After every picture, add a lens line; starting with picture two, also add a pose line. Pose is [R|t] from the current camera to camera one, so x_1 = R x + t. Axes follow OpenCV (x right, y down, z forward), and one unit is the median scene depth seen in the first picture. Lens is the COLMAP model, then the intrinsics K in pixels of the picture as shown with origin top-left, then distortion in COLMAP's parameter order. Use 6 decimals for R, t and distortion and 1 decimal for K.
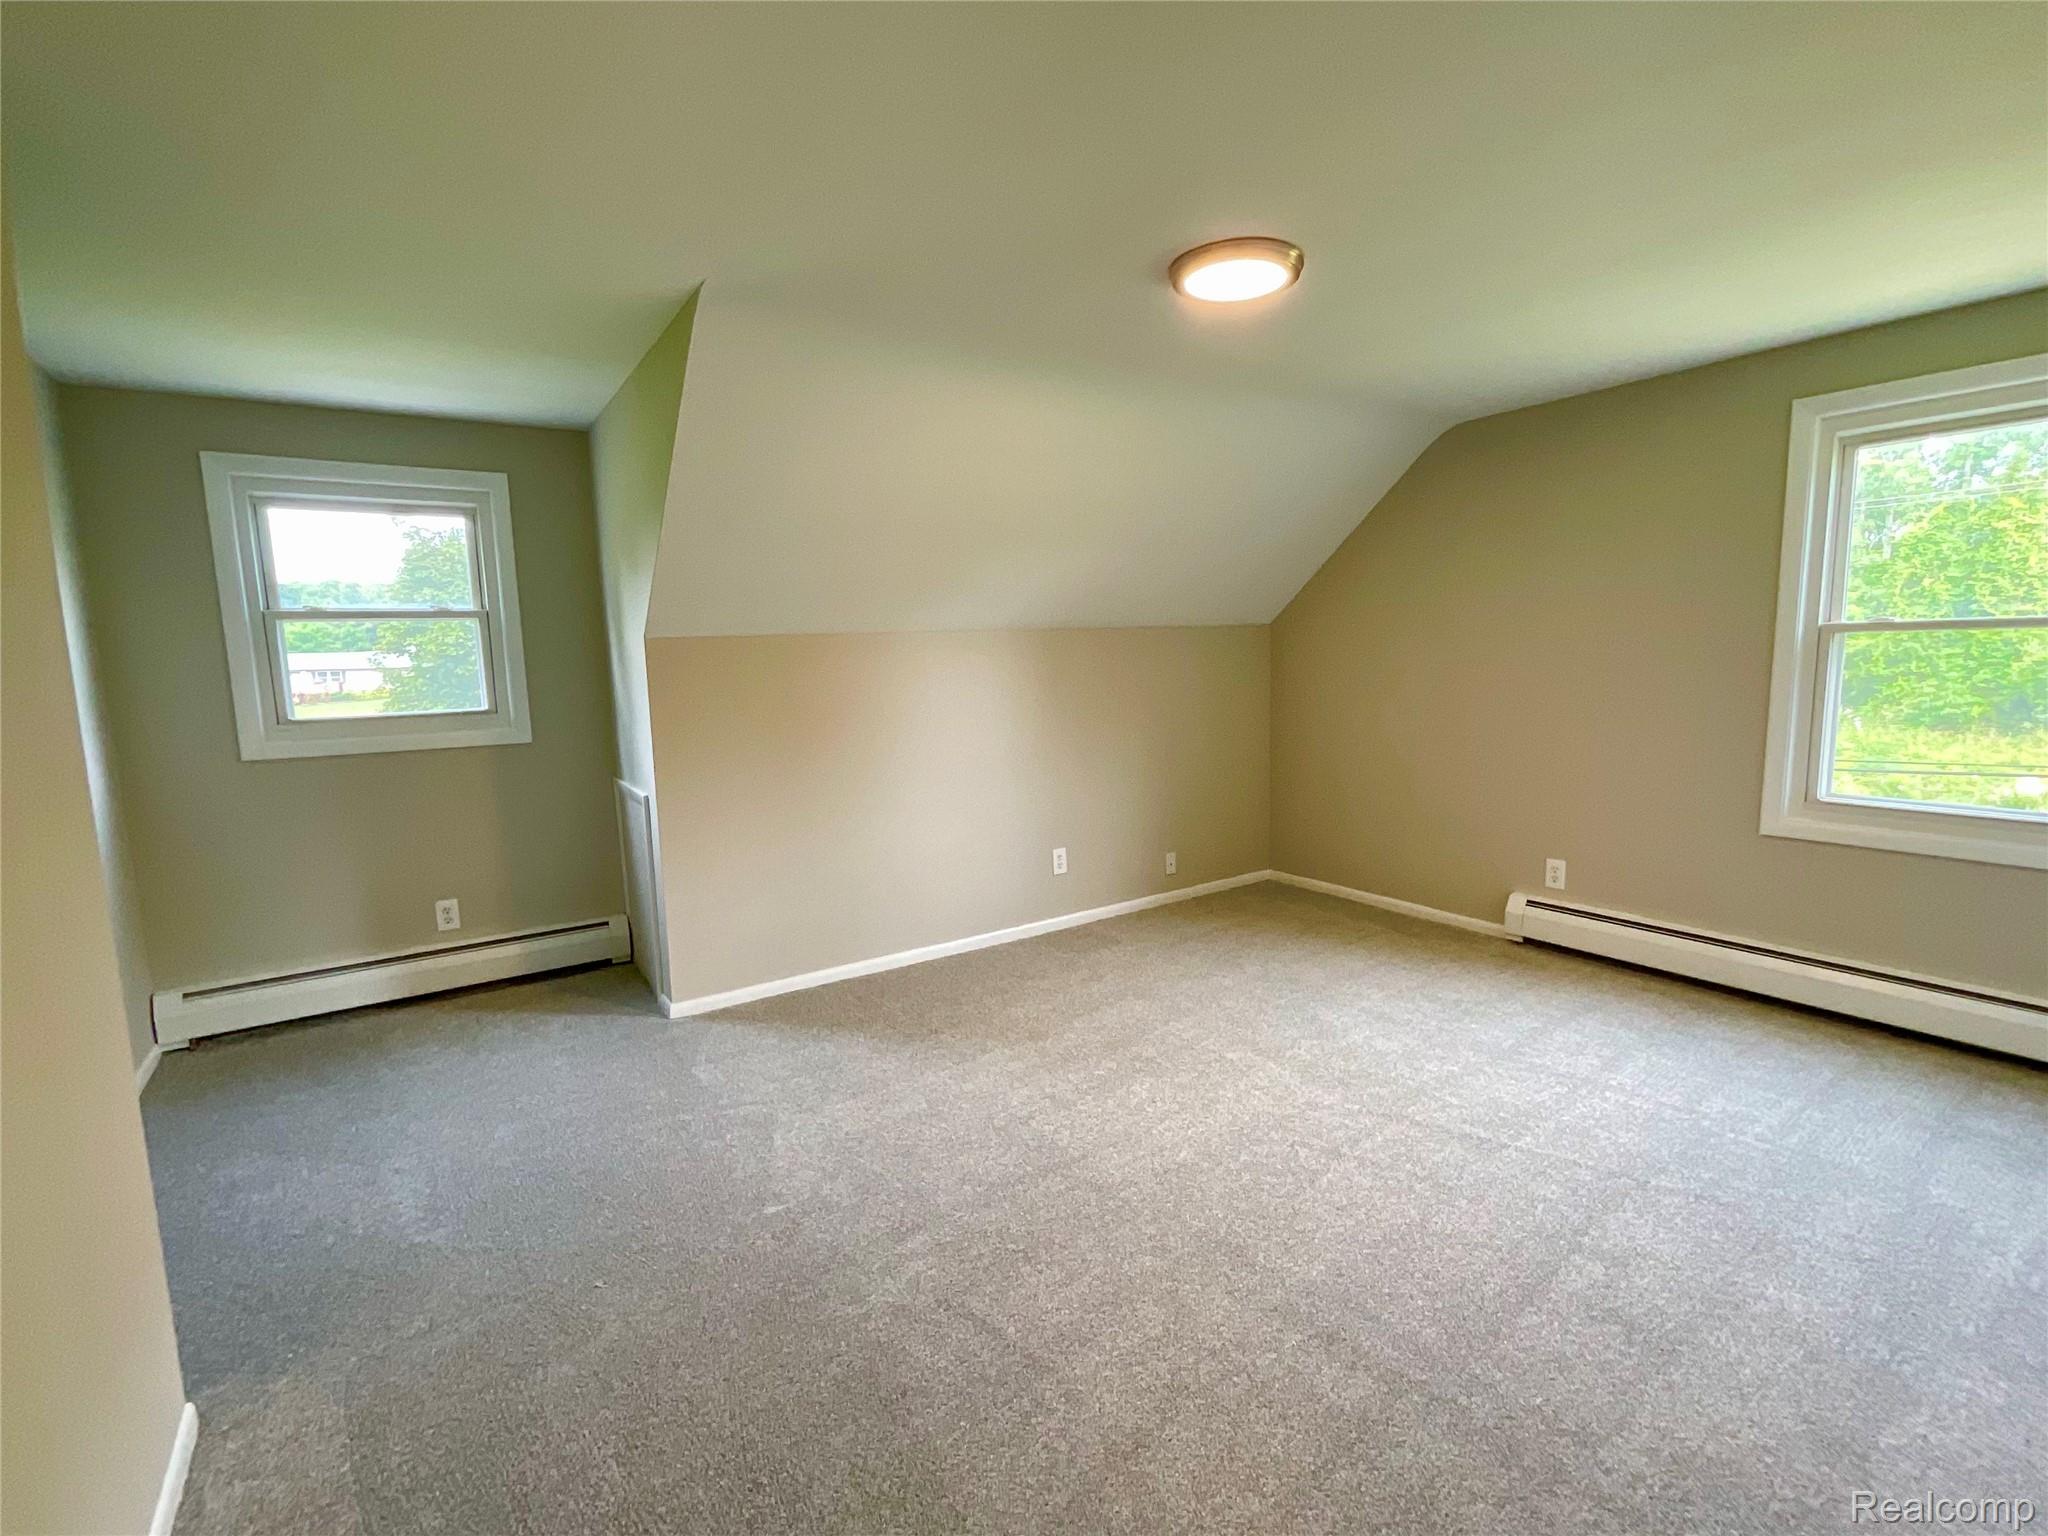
lens RADIAL K [[904.5, 0, 1023.1], [0, 904.5, 769.8], [0, 0, 1]] dist [0.000262, -0.000150]
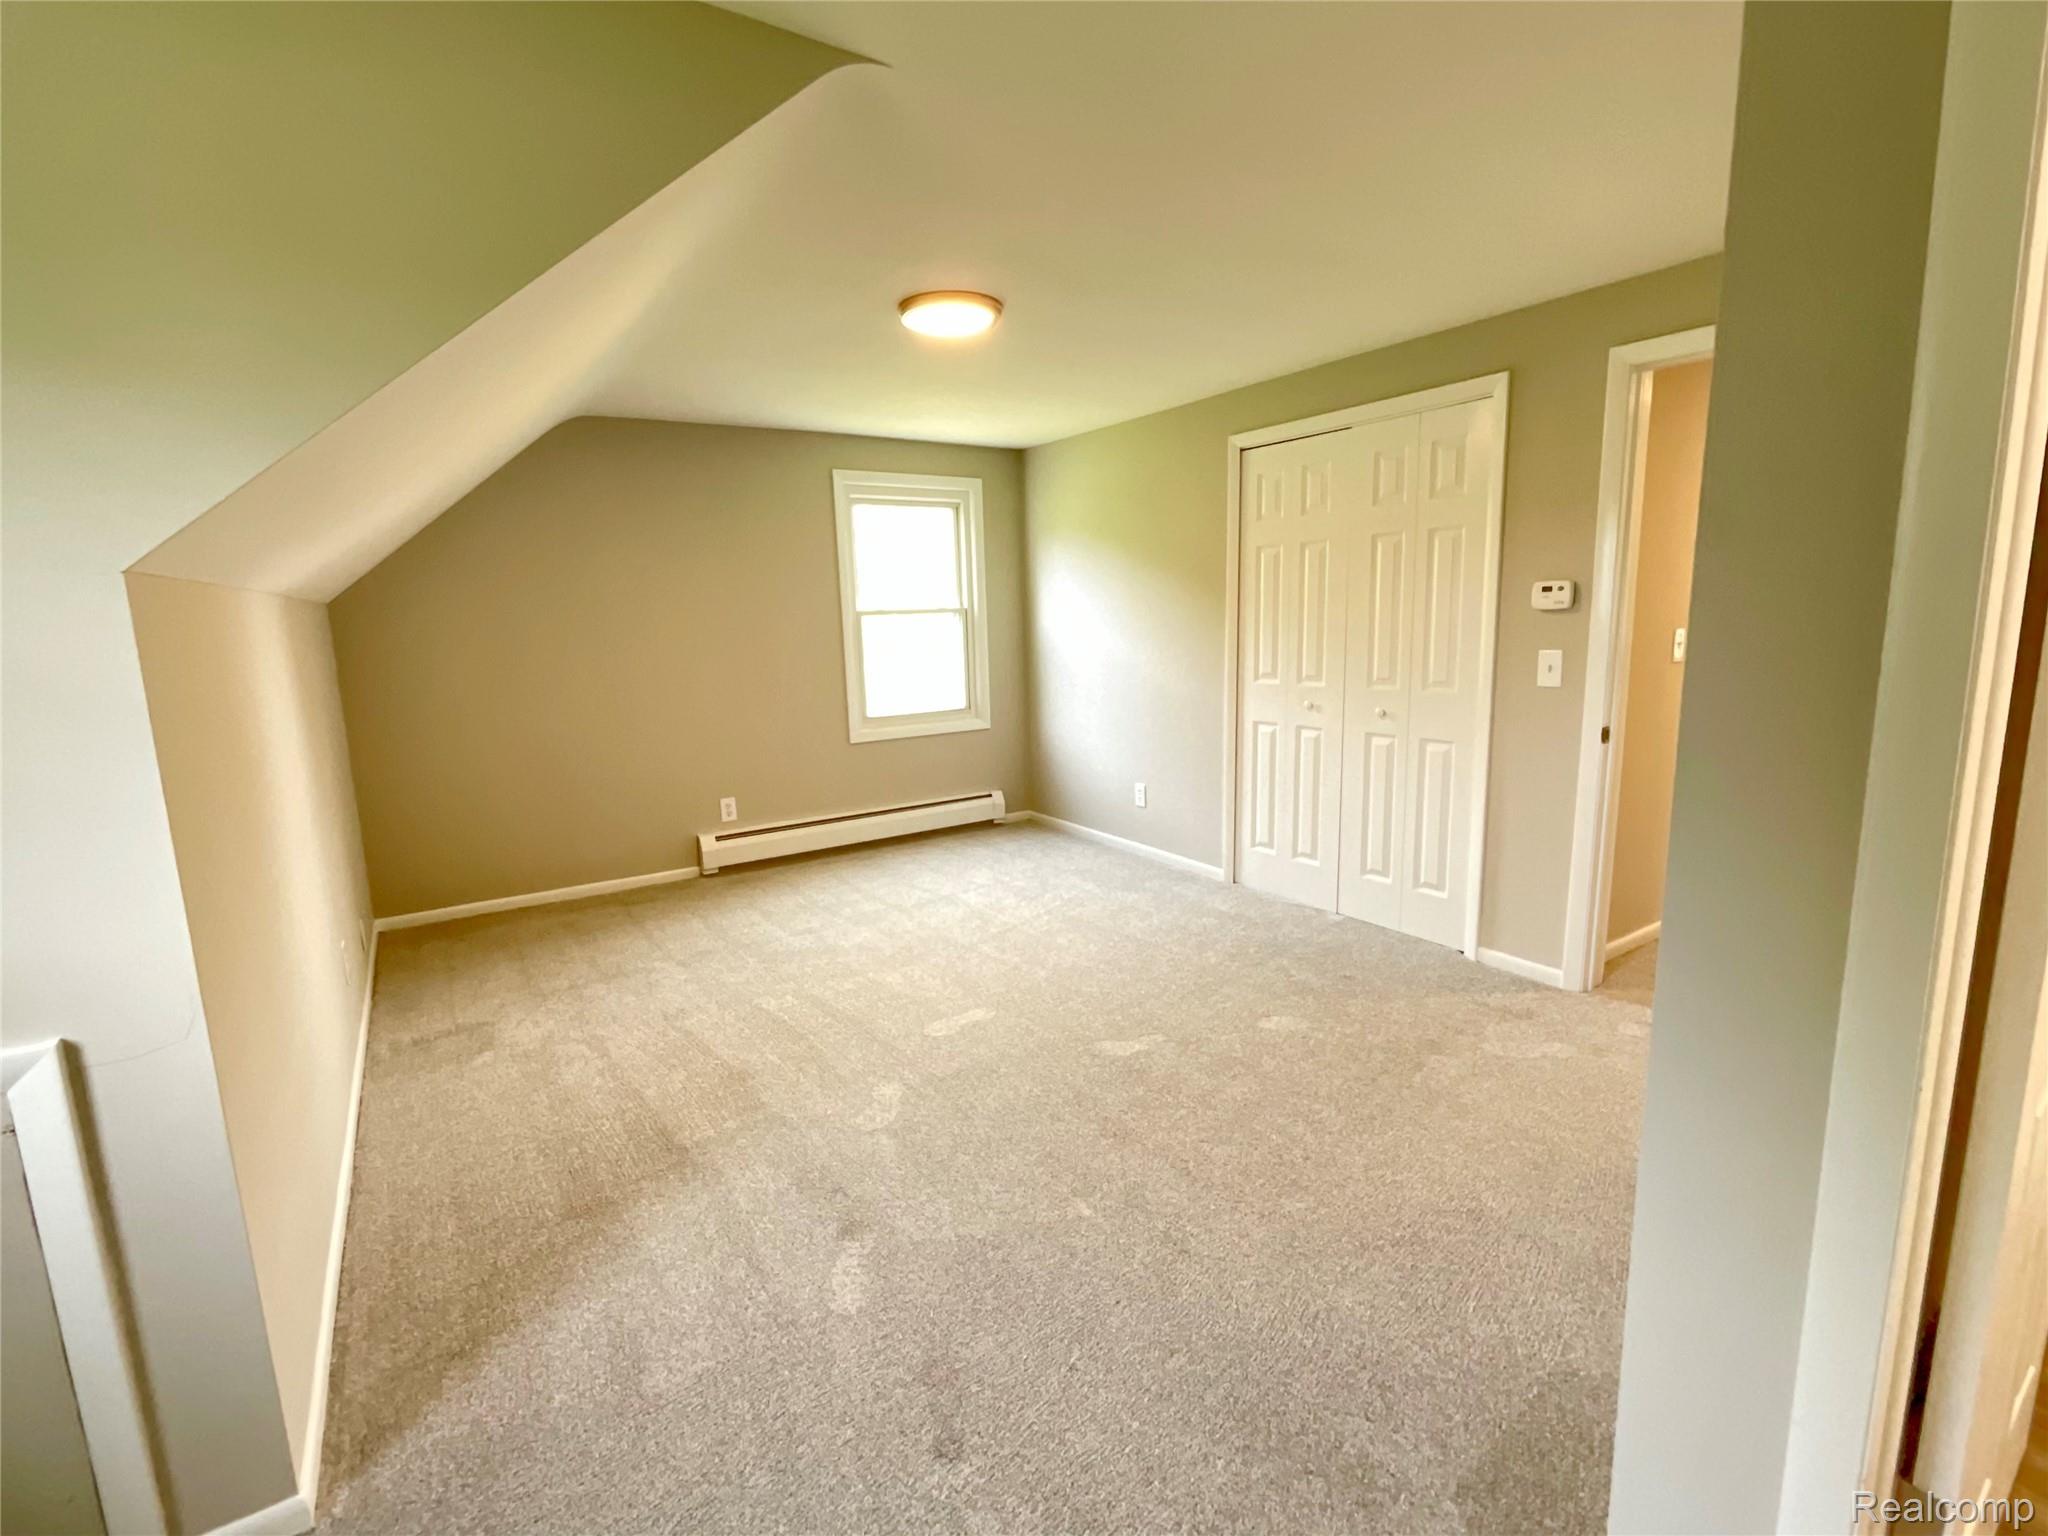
lens RADIAL K [[904.5, 0, 1021.8], [0, 904.5, 773.1], [0, 0, 1]] dist [0.000262, -0.000150]
pose [[0.015694, -0.143181, 0.989572, -0.720050], [0.162147, 0.976958, 0.138785, -0.046764], [-0.986642, 0.158278, 0.038549, 0.634005]]
